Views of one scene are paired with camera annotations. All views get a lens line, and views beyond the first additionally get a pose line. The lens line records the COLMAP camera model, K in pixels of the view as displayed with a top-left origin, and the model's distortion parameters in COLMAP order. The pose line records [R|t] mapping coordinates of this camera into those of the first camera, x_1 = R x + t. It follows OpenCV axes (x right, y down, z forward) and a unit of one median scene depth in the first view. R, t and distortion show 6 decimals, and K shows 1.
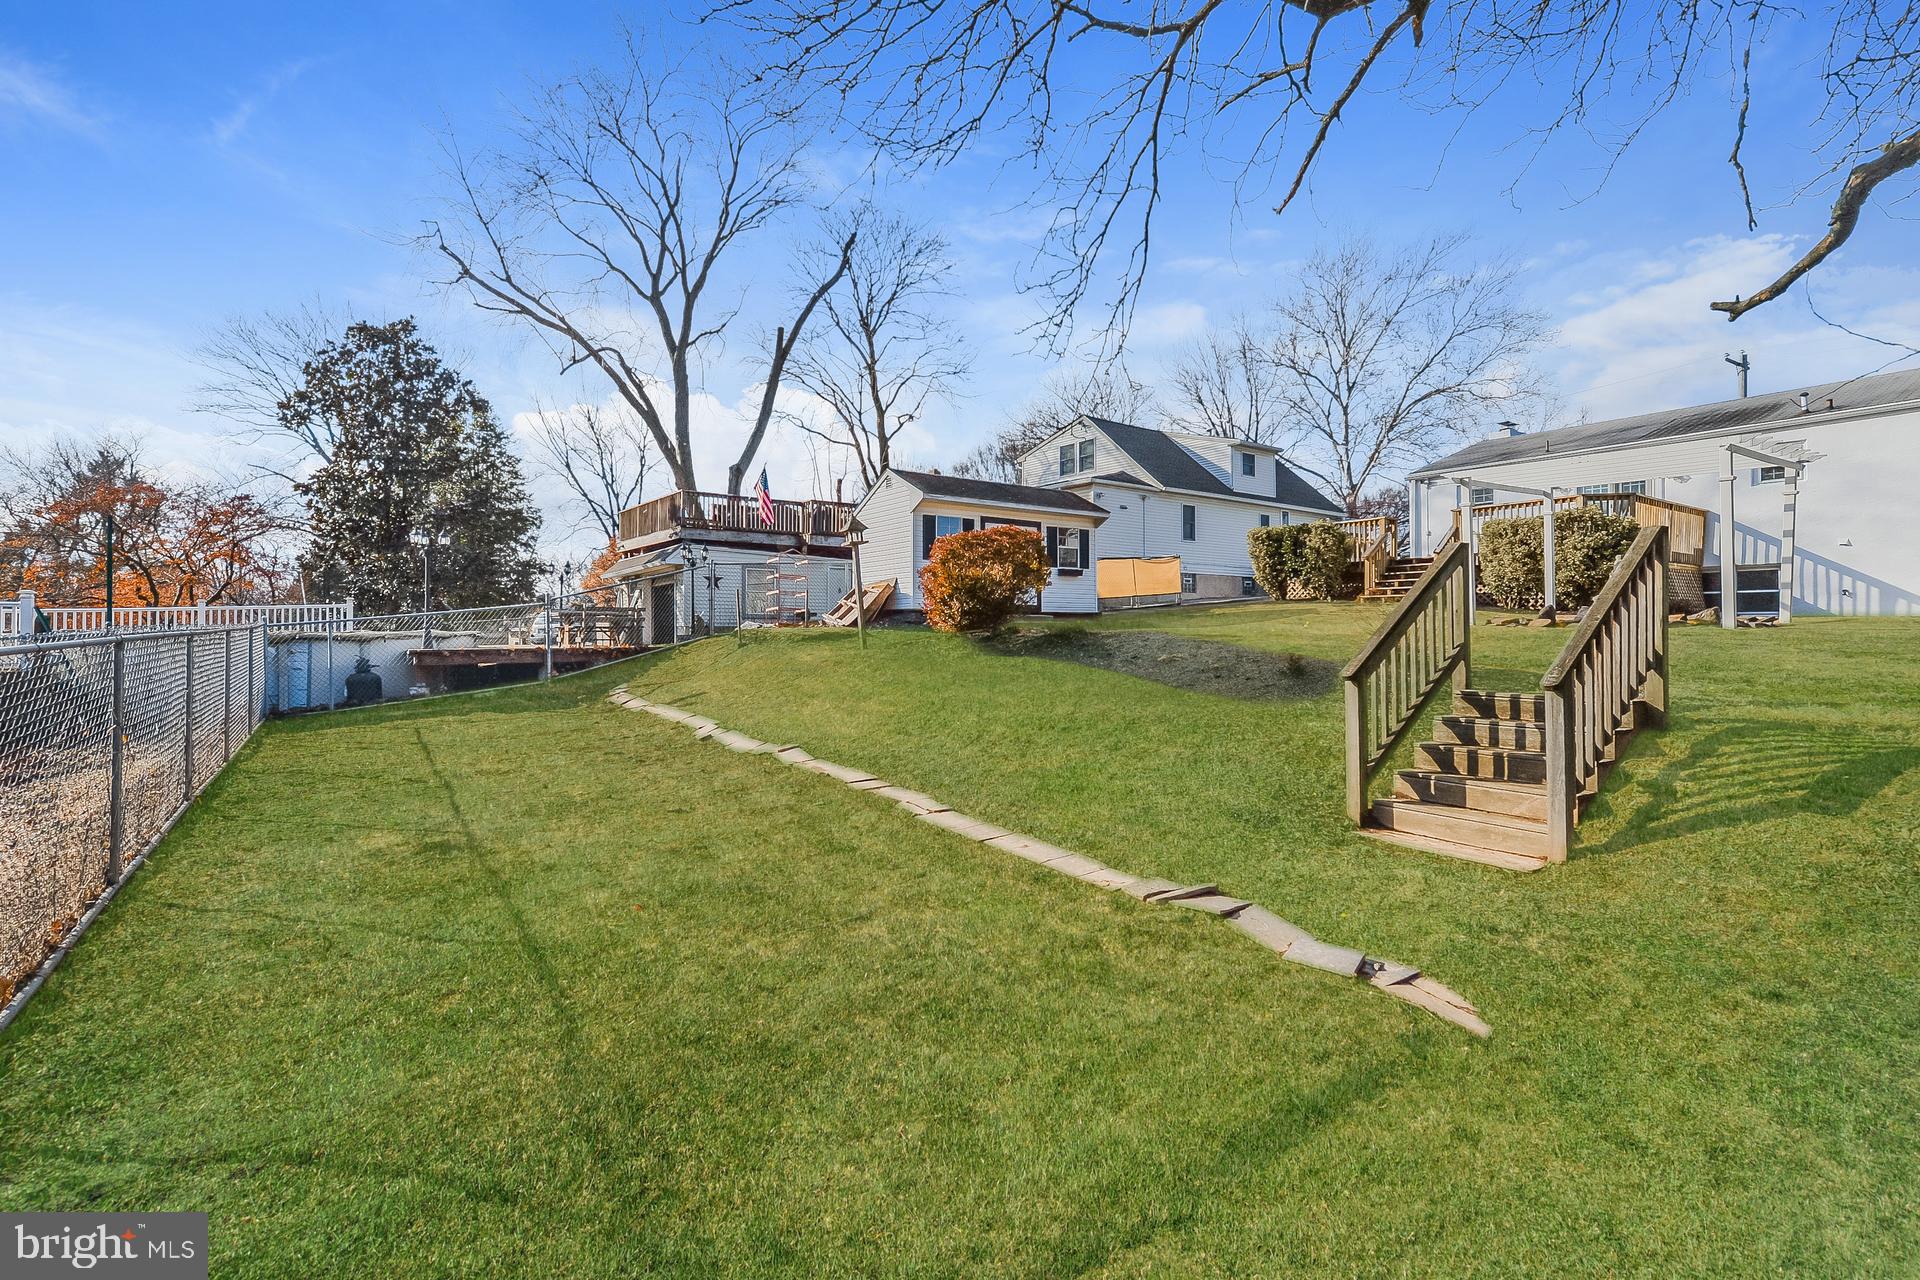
lens RADIAL K [[874.1, 0, 878.1], [0, 874.1, 623.9], [0, 0, 1]] dist [0.016515, 0.000275]
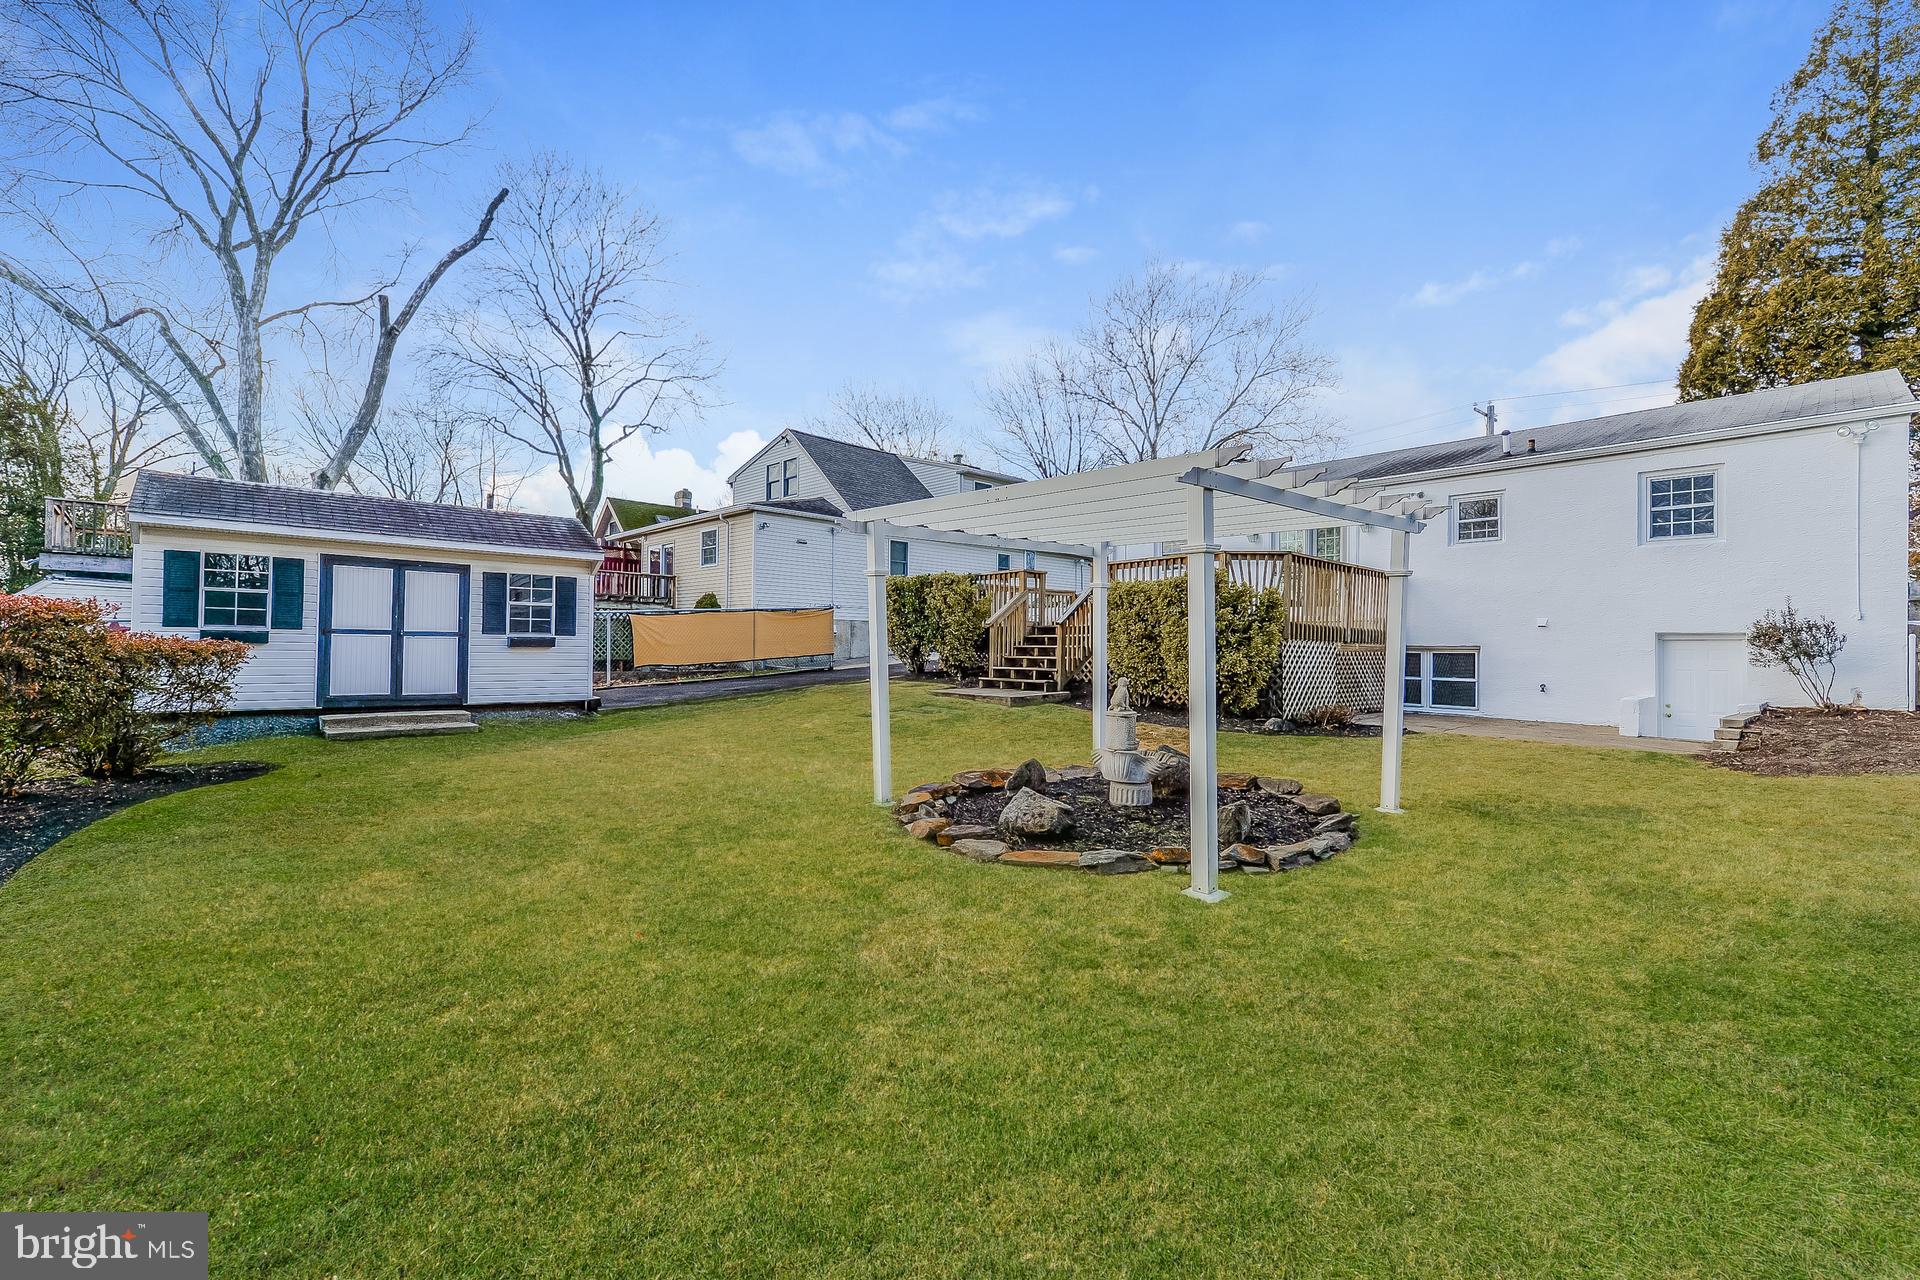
lens RADIAL K [[839.8, 0, 911.1], [0, 839.8, 644.9], [0, 0, 1]] dist [0.002733, 0.000293]
pose [[0.991004, 0.015834, 0.132895, 0.322521], [-0.016170, 0.999868, 0.001452, -0.047991], [-0.132854, -0.003588, 0.991129, 0.253302]]
